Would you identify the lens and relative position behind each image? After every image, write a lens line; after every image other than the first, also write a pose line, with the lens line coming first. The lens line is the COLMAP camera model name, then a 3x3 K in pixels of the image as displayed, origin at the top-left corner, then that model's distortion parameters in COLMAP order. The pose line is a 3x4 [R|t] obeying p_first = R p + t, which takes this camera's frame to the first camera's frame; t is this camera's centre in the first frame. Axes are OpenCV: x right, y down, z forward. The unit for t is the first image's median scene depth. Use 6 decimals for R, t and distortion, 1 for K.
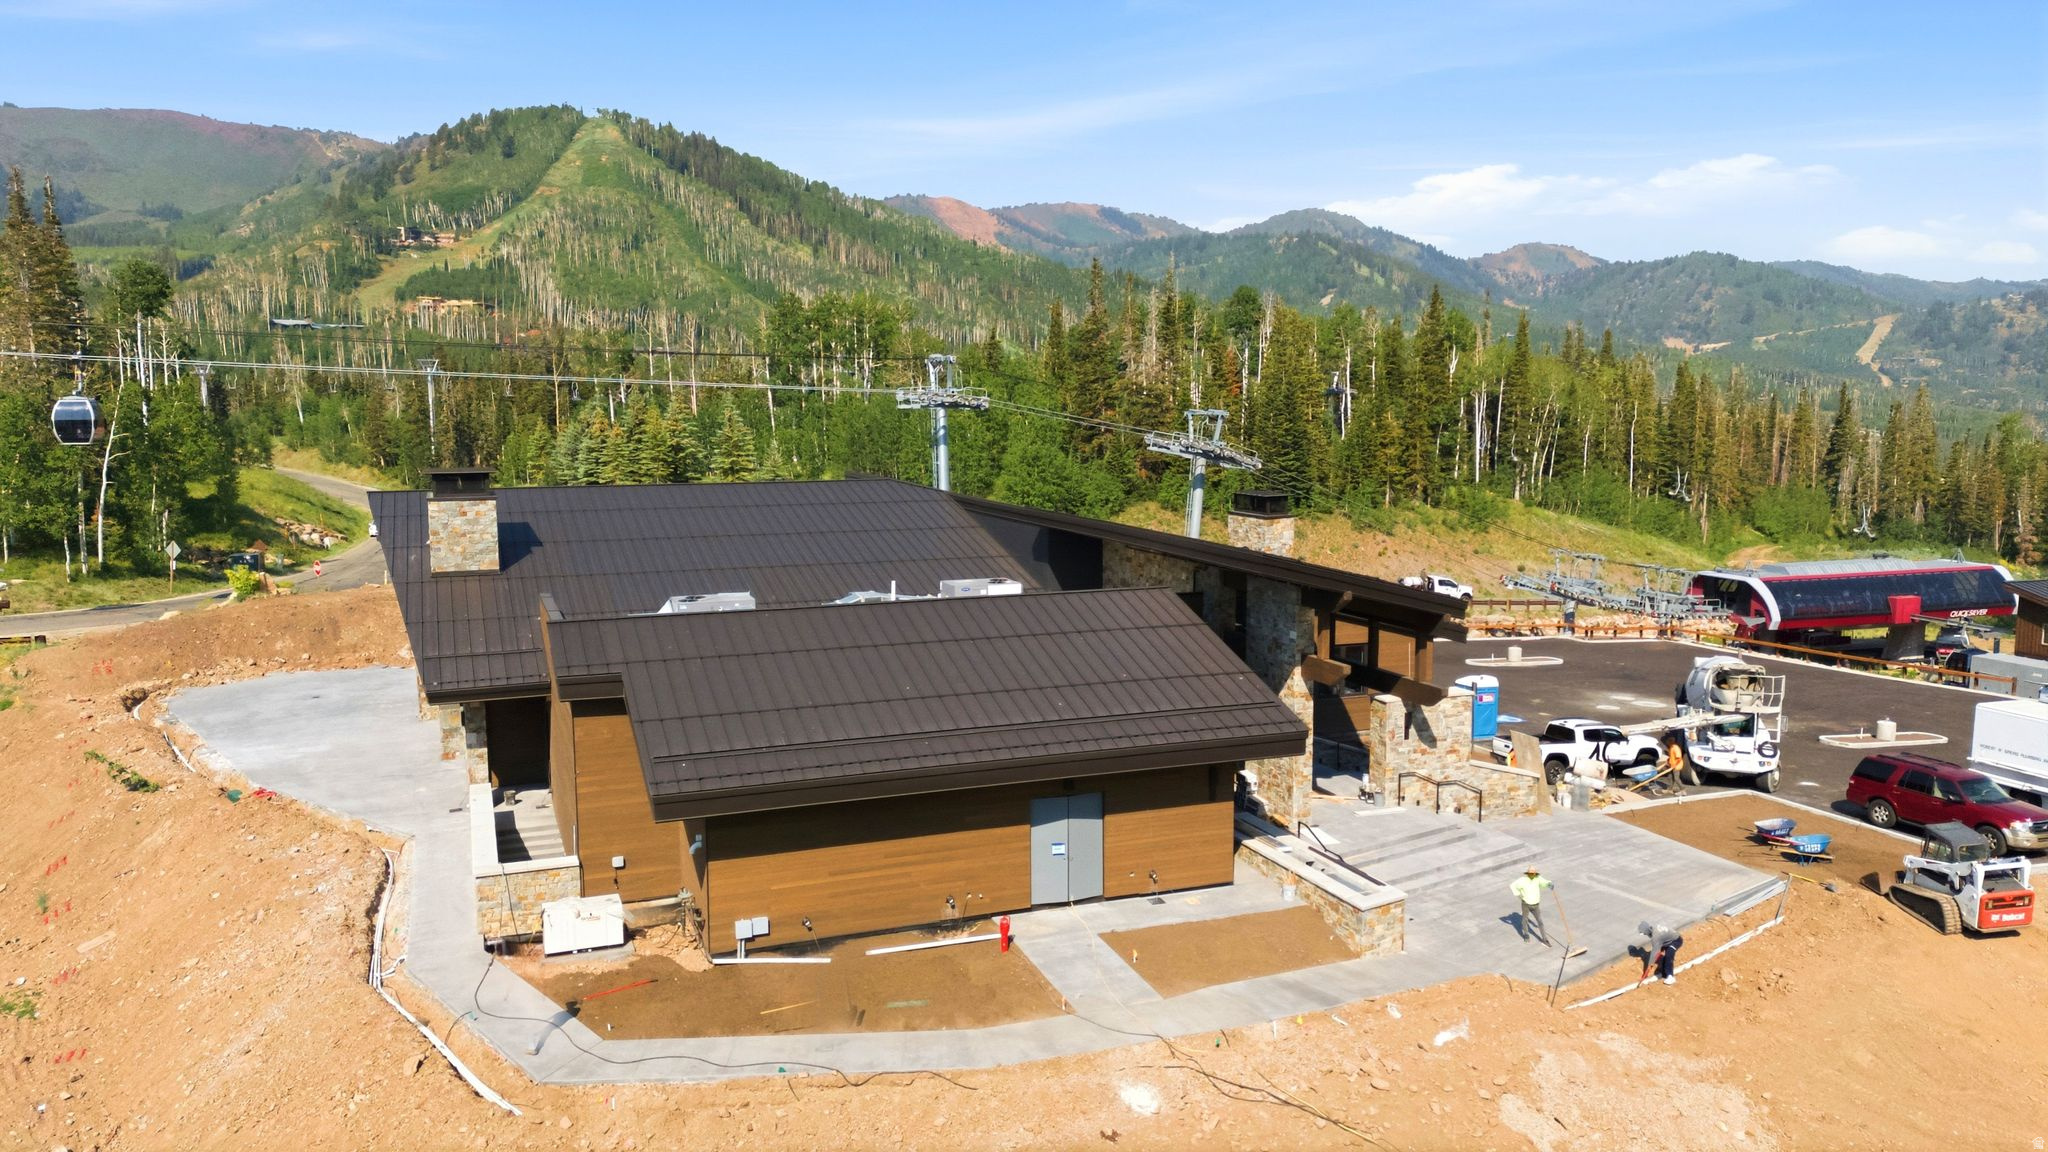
lens RADIAL K [[1505.7, 0, 1027.5], [0, 1505.7, 571.7], [0, 0, 1]] dist [0.084394, -0.078608]
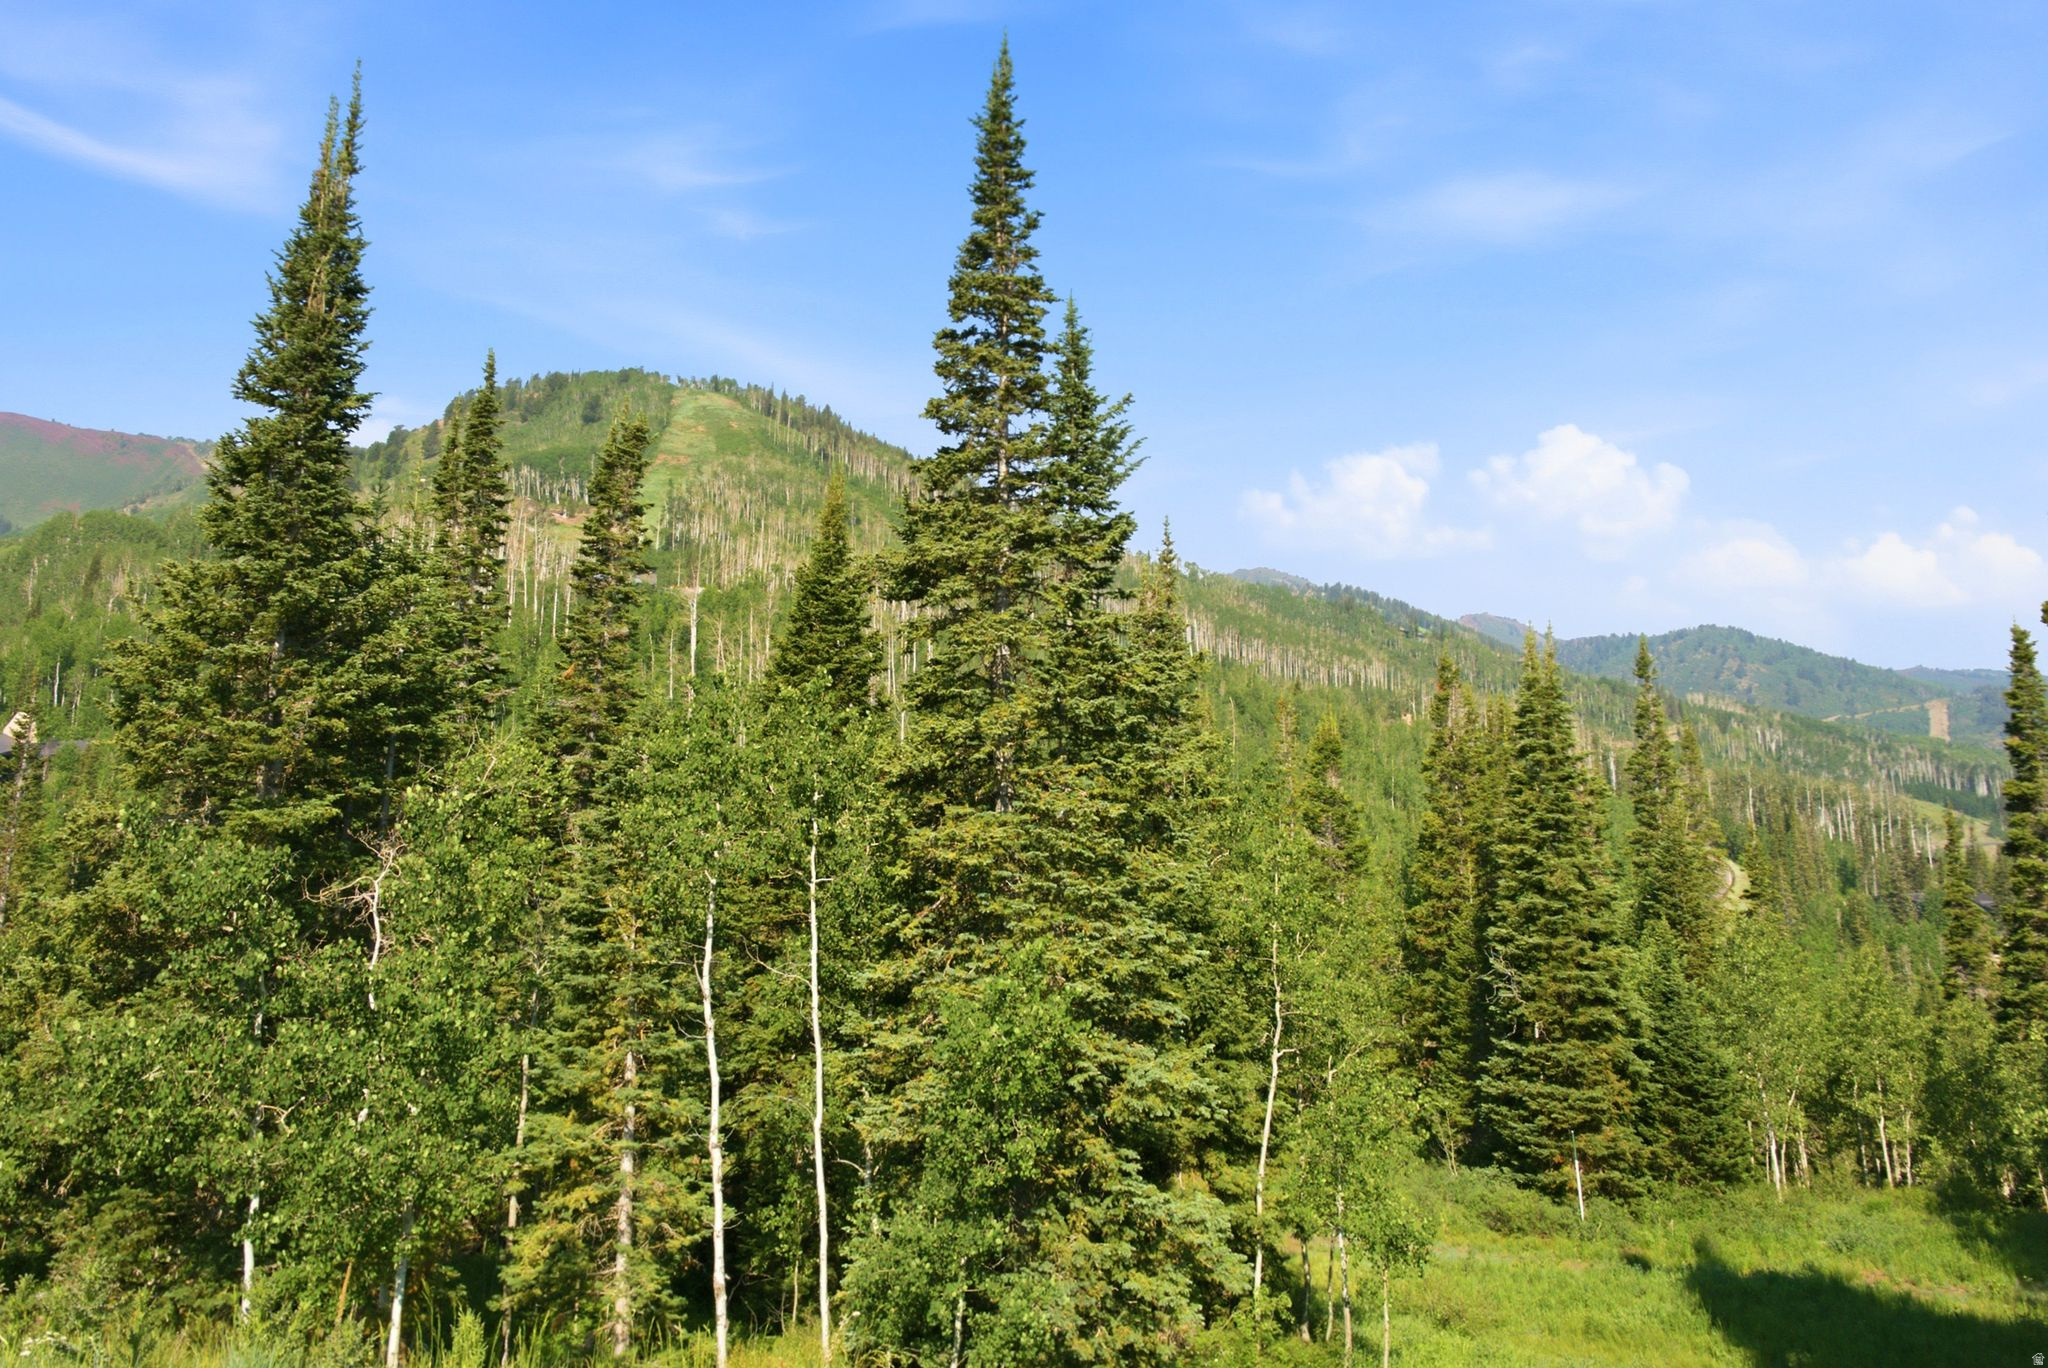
lens RADIAL K [[1552.0, 0, 1001.0], [0, 1552.0, 349.7], [0, 0, 1]] dist [0.034850, -0.034745]
pose [[0.994042, 0.040500, 0.101197, -0.152636], [0.000128, 0.927978, -0.372634, -0.019788], [-0.109001, 0.370427, 0.922444, 0.195743]]
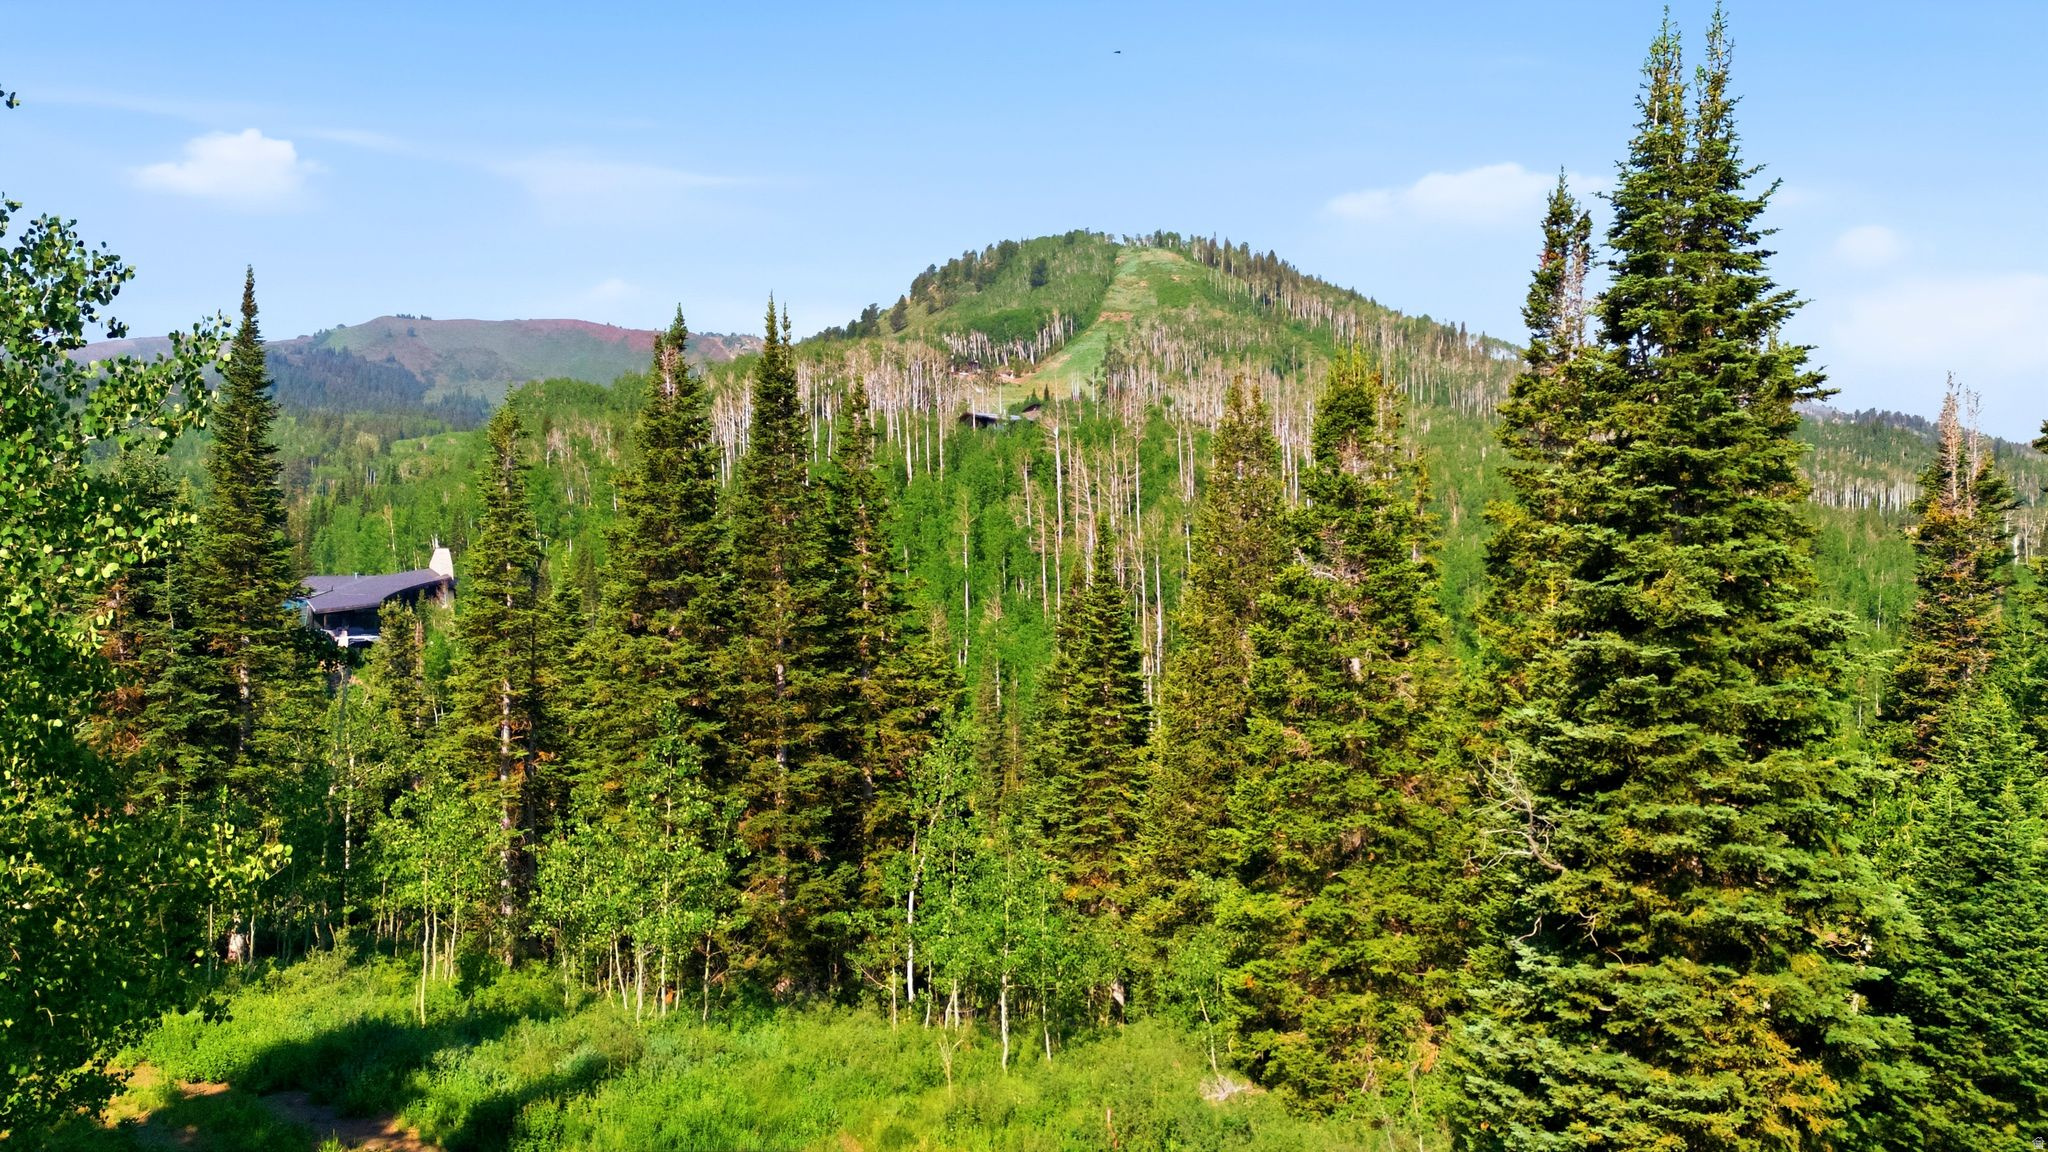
lens RADIAL K [[1505.7, 0, 1030.4], [0, 1505.7, 565.9], [0, 0, 1]] dist [0.084394, -0.078608]
pose [[0.982626, -0.003097, -0.185572, -0.142871], [-0.024842, 0.988669, -0.148042, -0.019841], [0.183928, 0.150080, 0.971415, 0.210904]]
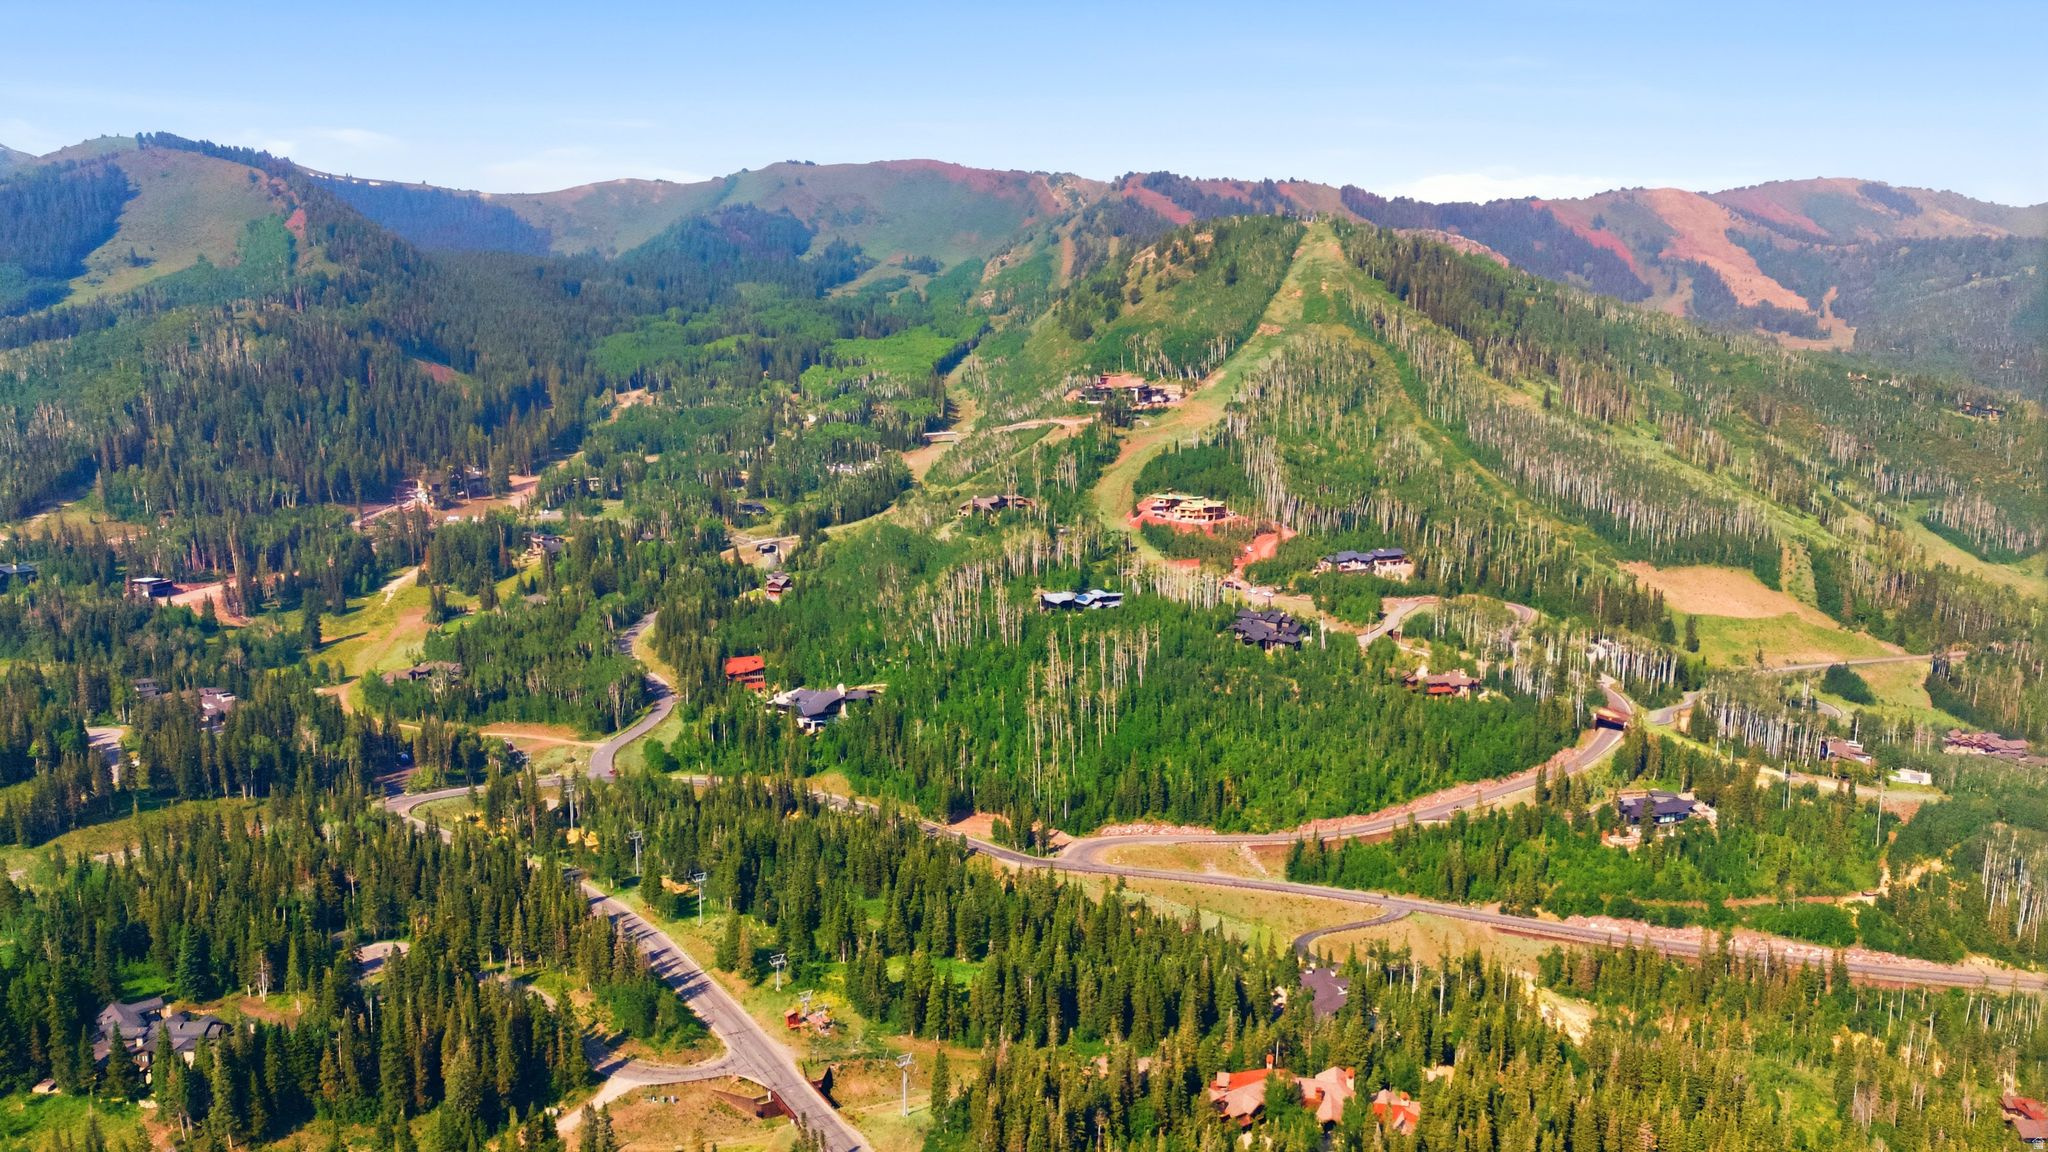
lens RADIAL K [[1505.7, 0, 1027.7], [0, 1505.7, 575.0], [0, 0, 1]] dist [0.084394, -0.078608]
pose [[0.911215, 0.071410, -0.405694, -0.027632], [-0.053546, 0.997037, 0.055229, -0.086041], [0.408435, -0.028602, 0.912339, 0.012369]]
